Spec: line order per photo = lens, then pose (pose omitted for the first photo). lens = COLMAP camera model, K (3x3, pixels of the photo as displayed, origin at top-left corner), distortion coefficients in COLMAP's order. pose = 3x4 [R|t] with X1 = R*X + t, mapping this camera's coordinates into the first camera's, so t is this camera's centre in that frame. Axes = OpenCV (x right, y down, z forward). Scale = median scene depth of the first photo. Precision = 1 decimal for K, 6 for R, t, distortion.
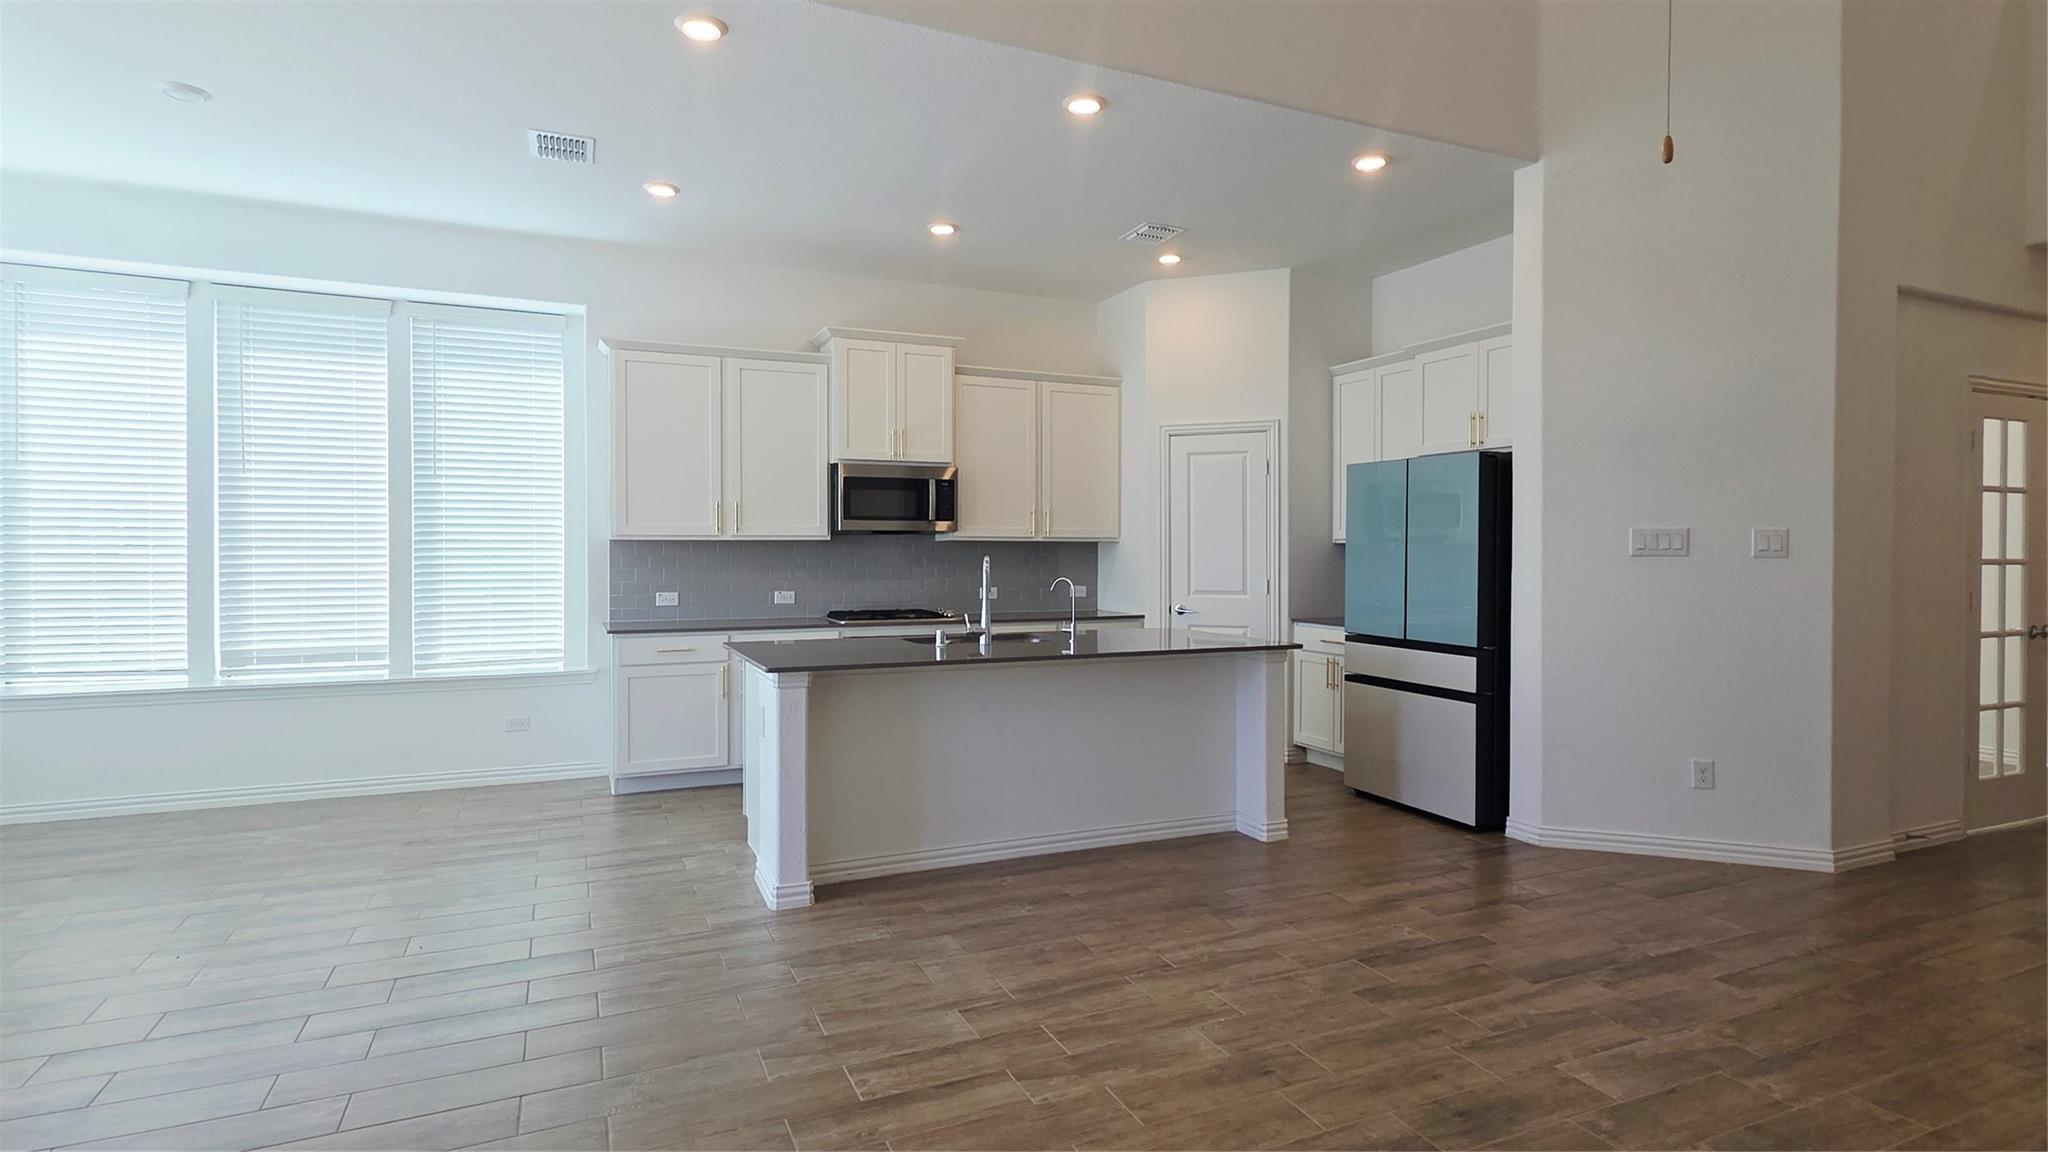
lens RADIAL K [[1035.1, 0, 1037.1], [0, 1035.1, 555.0], [0, 0, 1]] dist [0.002371, 0.002247]
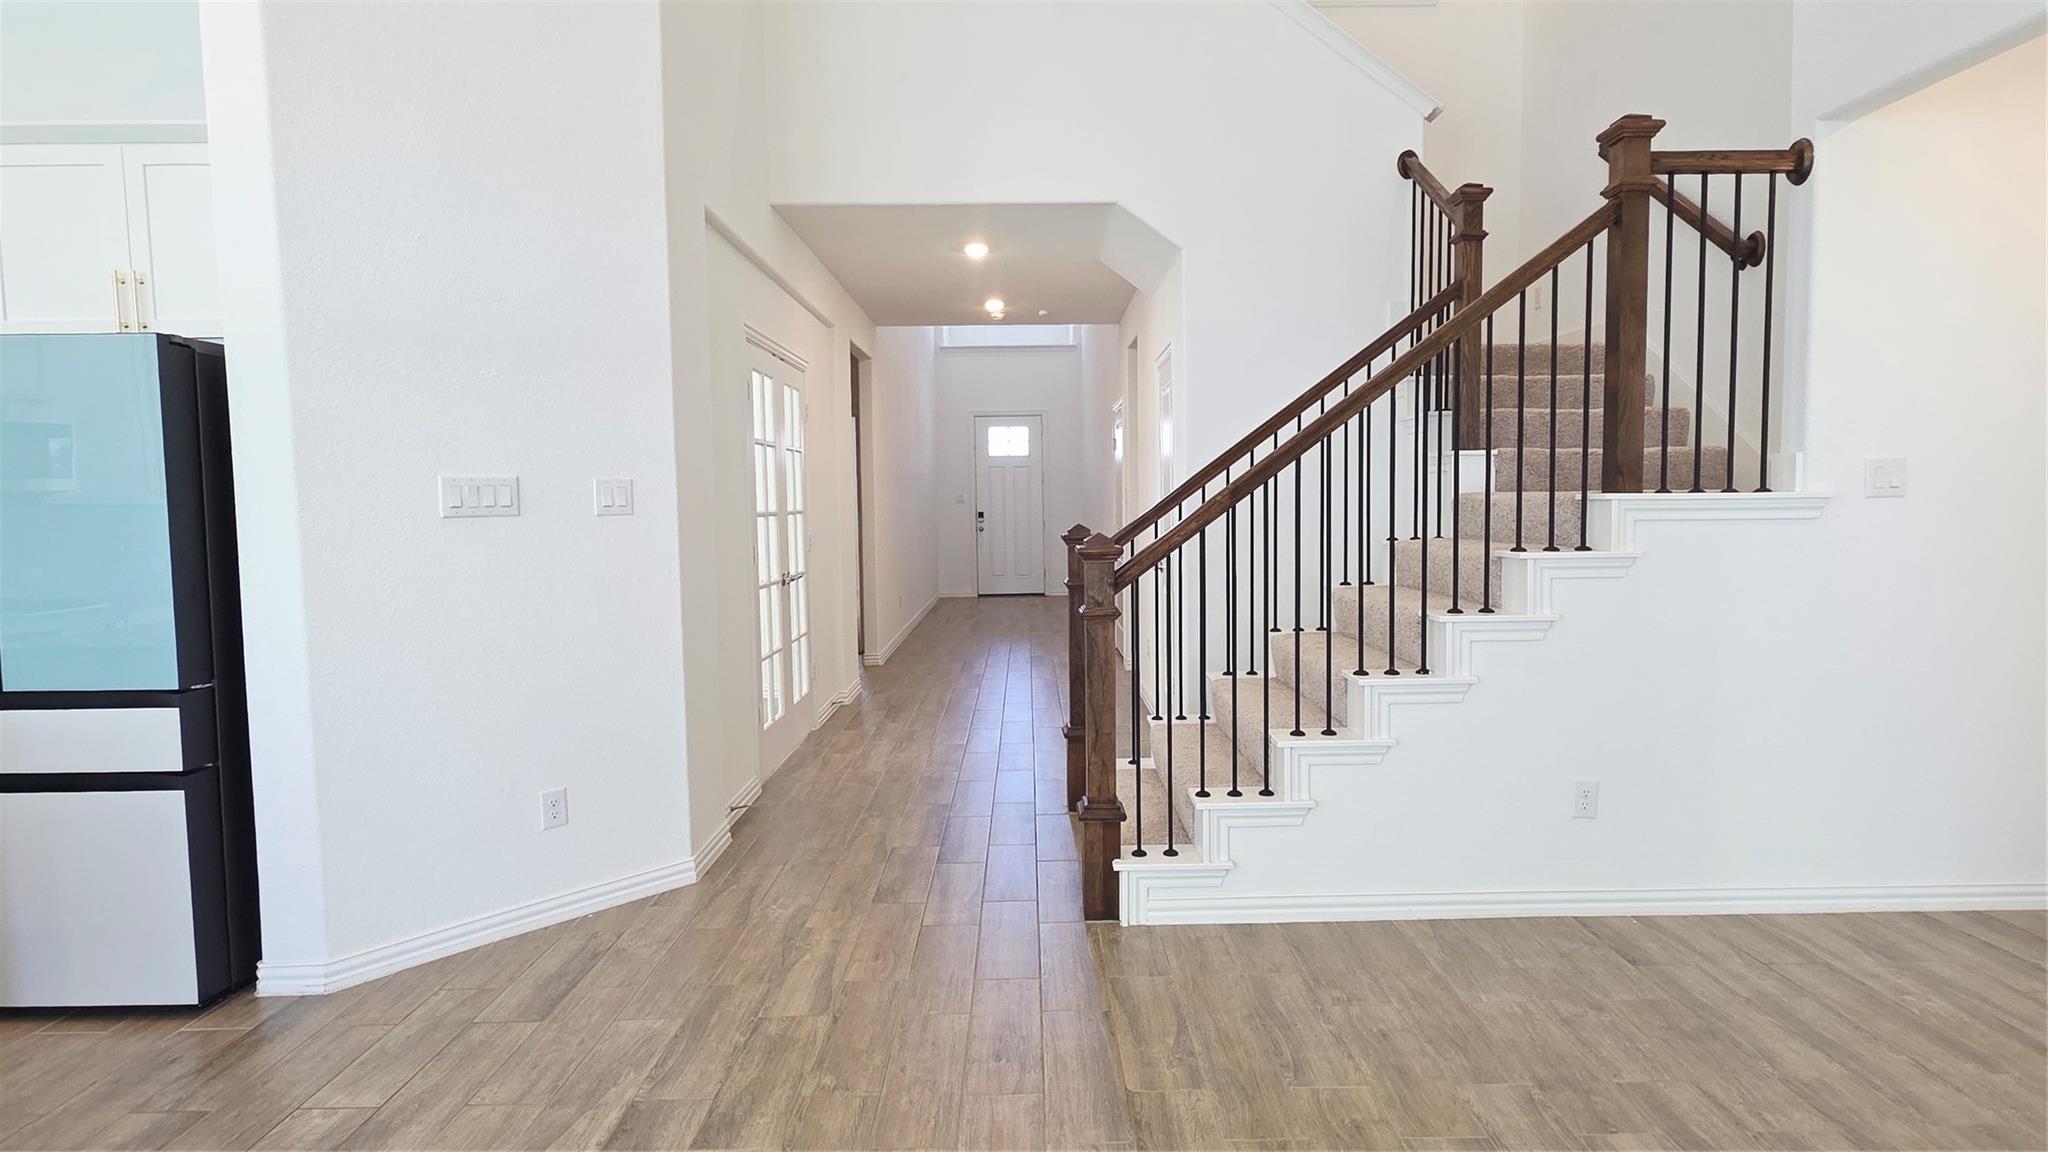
lens RADIAL K [[1035.1, 0, 1045.4], [0, 1035.1, 562.0], [0, 0, 1]] dist [0.002371, 0.002247]
pose [[0.398931, -0.065191, 0.914661, 0.109692], [0.020179, 0.997852, 0.062320, -0.004253], [-0.916759, -0.006405, 0.399389, 0.367108]]
